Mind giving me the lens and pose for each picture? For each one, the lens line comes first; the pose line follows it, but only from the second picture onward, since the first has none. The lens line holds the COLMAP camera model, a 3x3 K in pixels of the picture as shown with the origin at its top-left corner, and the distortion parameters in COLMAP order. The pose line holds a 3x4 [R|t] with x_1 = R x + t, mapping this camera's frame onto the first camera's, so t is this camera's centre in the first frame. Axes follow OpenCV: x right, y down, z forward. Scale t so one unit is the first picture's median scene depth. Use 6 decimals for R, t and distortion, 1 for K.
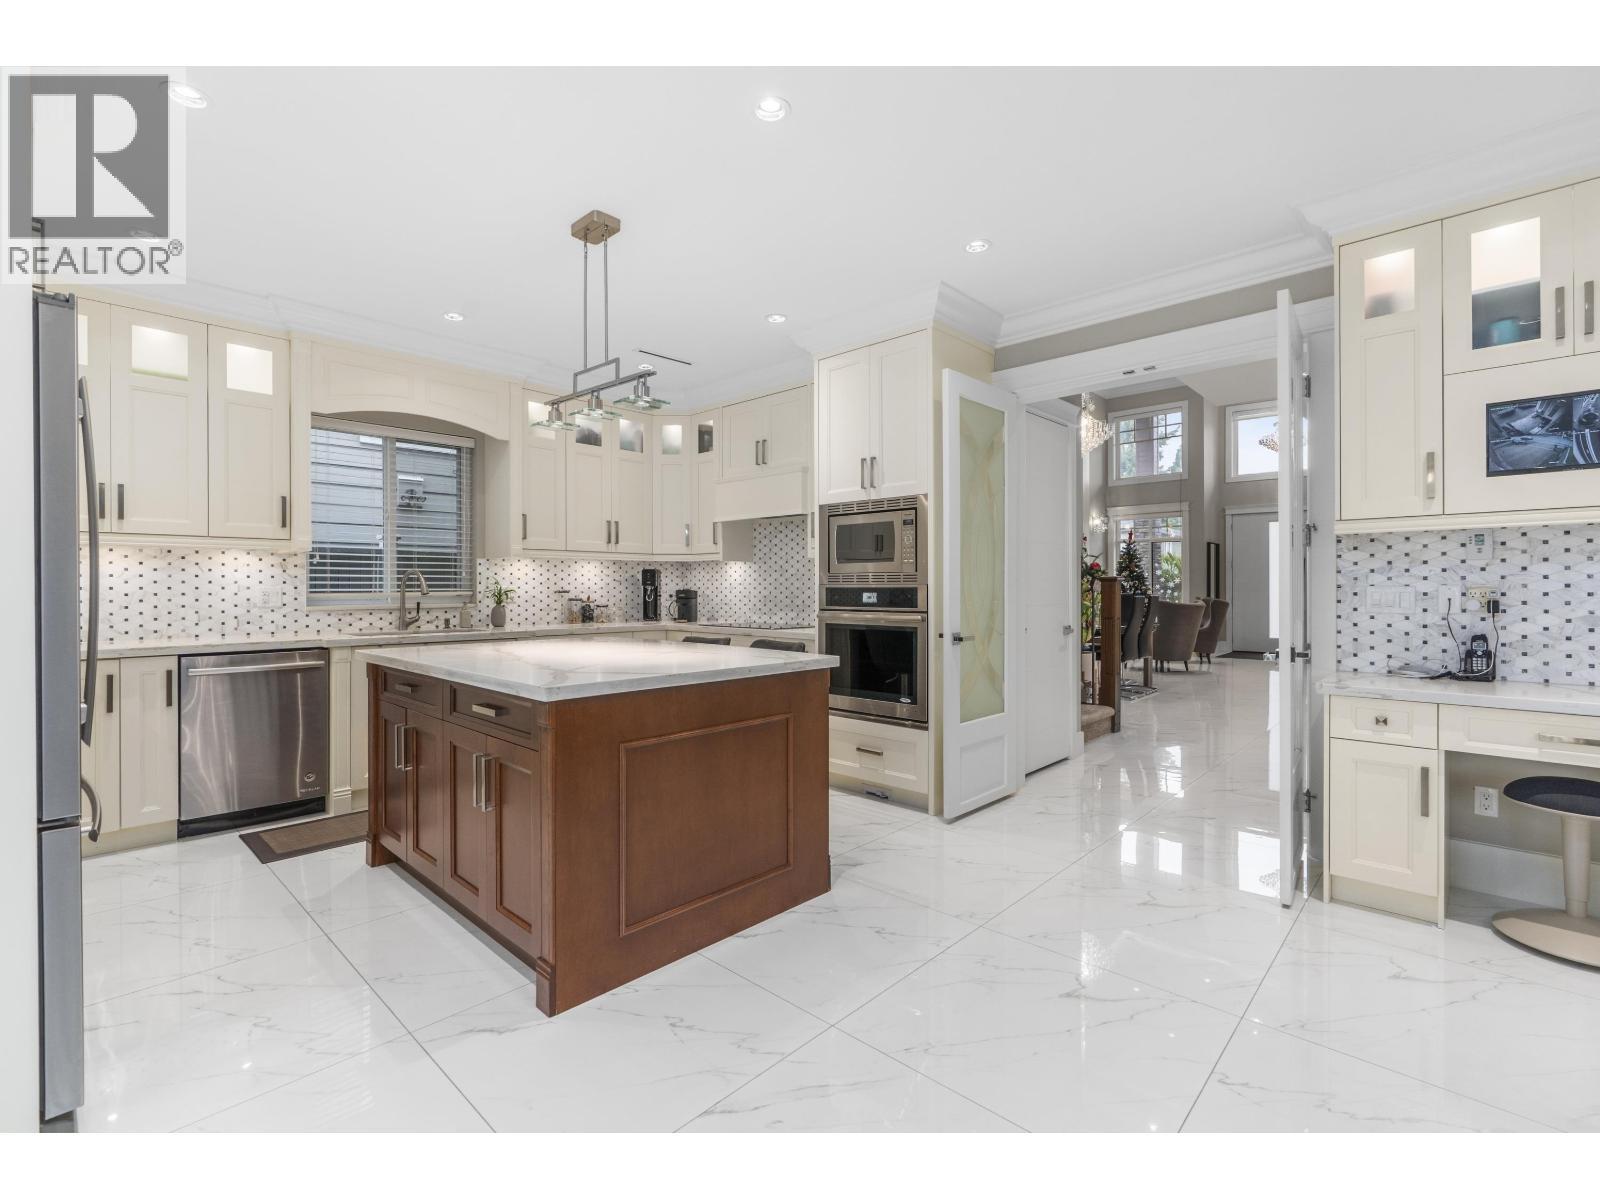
lens RADIAL K [[728.4, 0, 792.0], [0, 728.4, 590.6], [0, 0, 1]] dist [-0.001932, -0.000064]
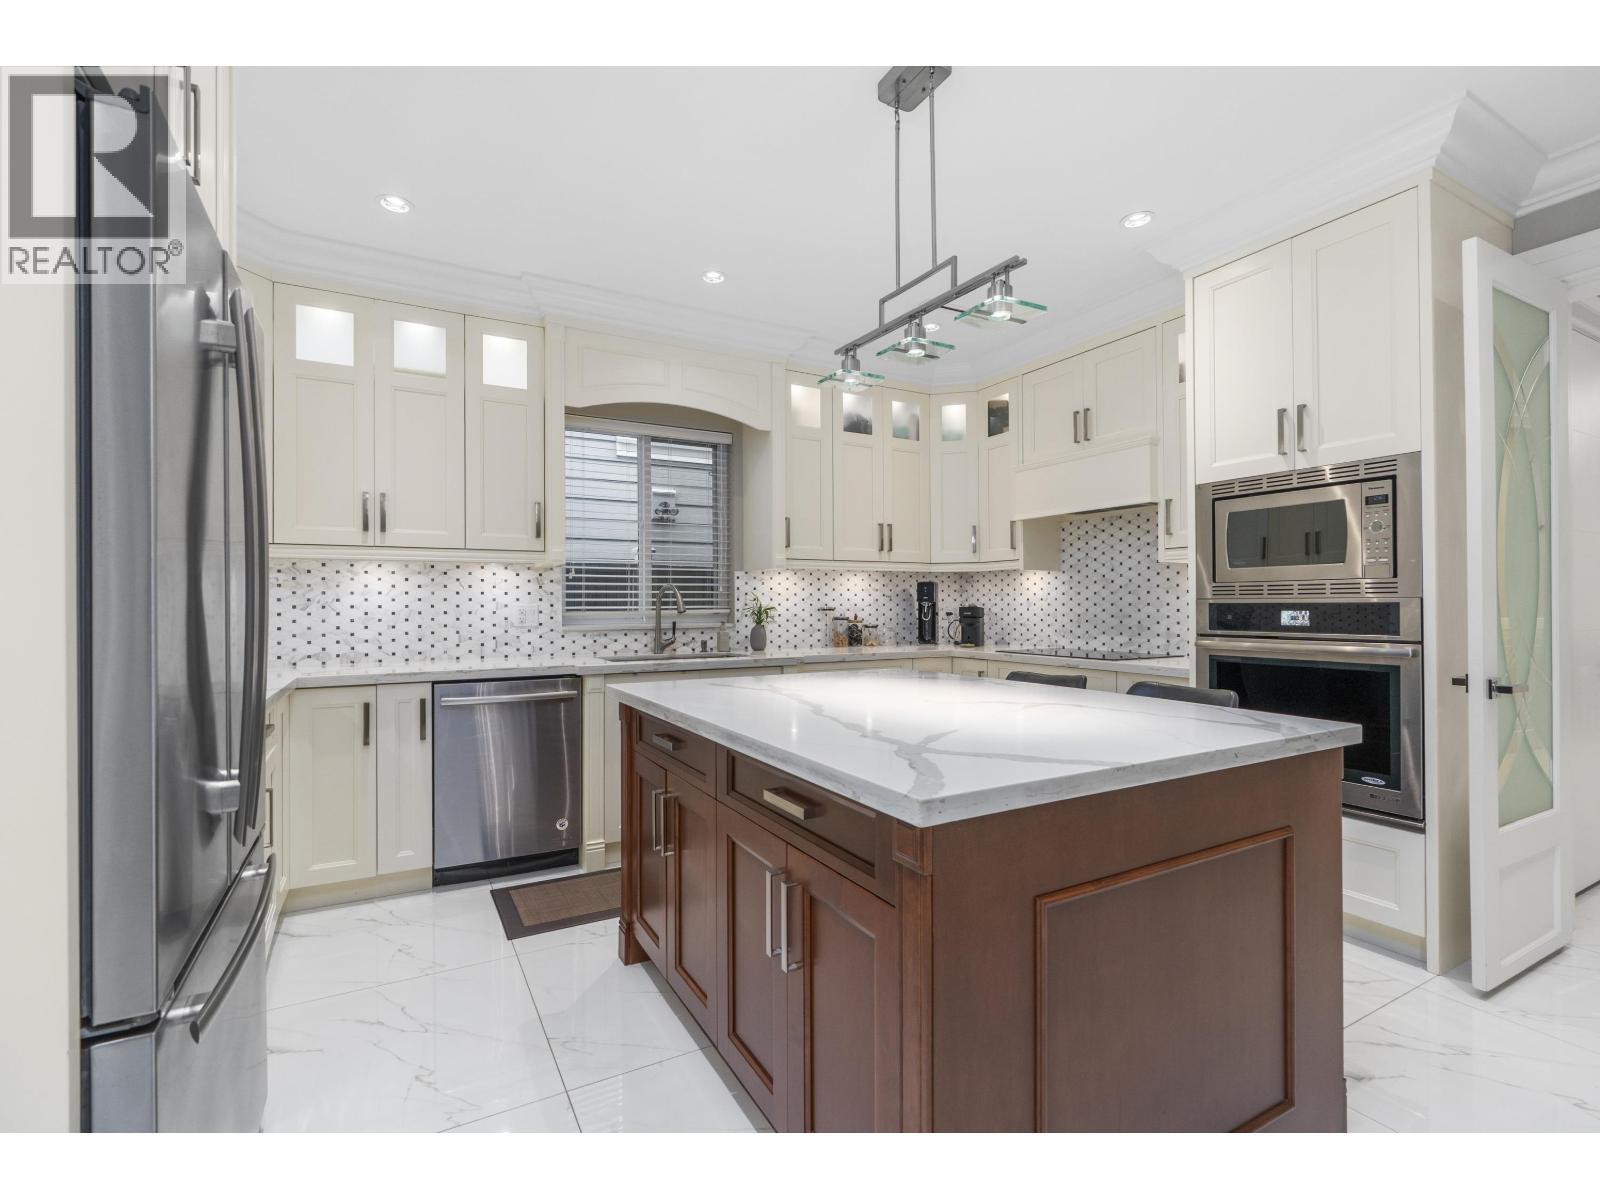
lens RADIAL K [[734.5, 0, 796.4], [0, 734.5, 605.3], [0, 0, 1]] dist [0.000538, 0.000310]
pose [[0.955343, -0.002659, -0.295488, -0.124843], [0.001936, 0.999994, -0.002742, -0.001037], [0.295494, 0.002048, 0.955342, 0.222935]]
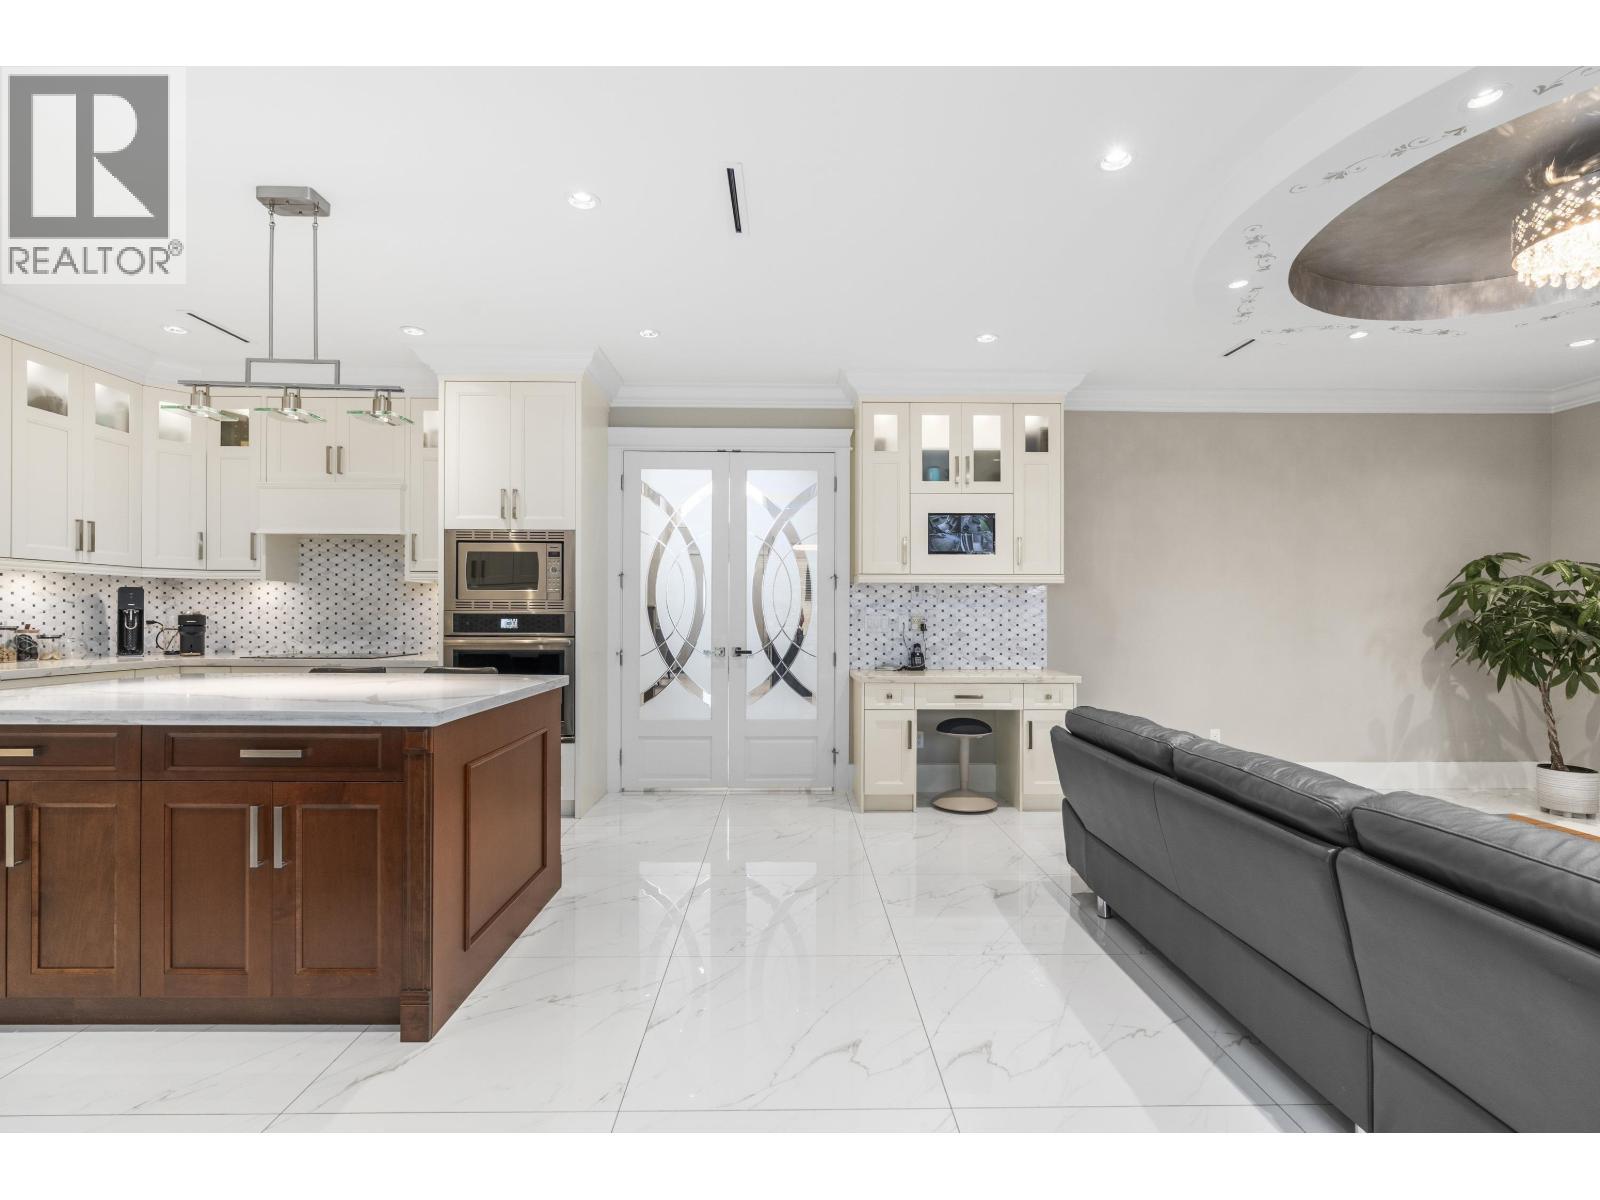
lens RADIAL K [[734.5, 0, 796.4], [0, 734.5, 605.3], [0, 0, 1]] dist [0.000538, 0.000310]
pose [[0.717684, 0.014329, 0.696222, -0.320135], [-0.003434, 0.999849, -0.017038, 0.000131], [-0.696361, 0.009837, 0.717625, -0.037498]]
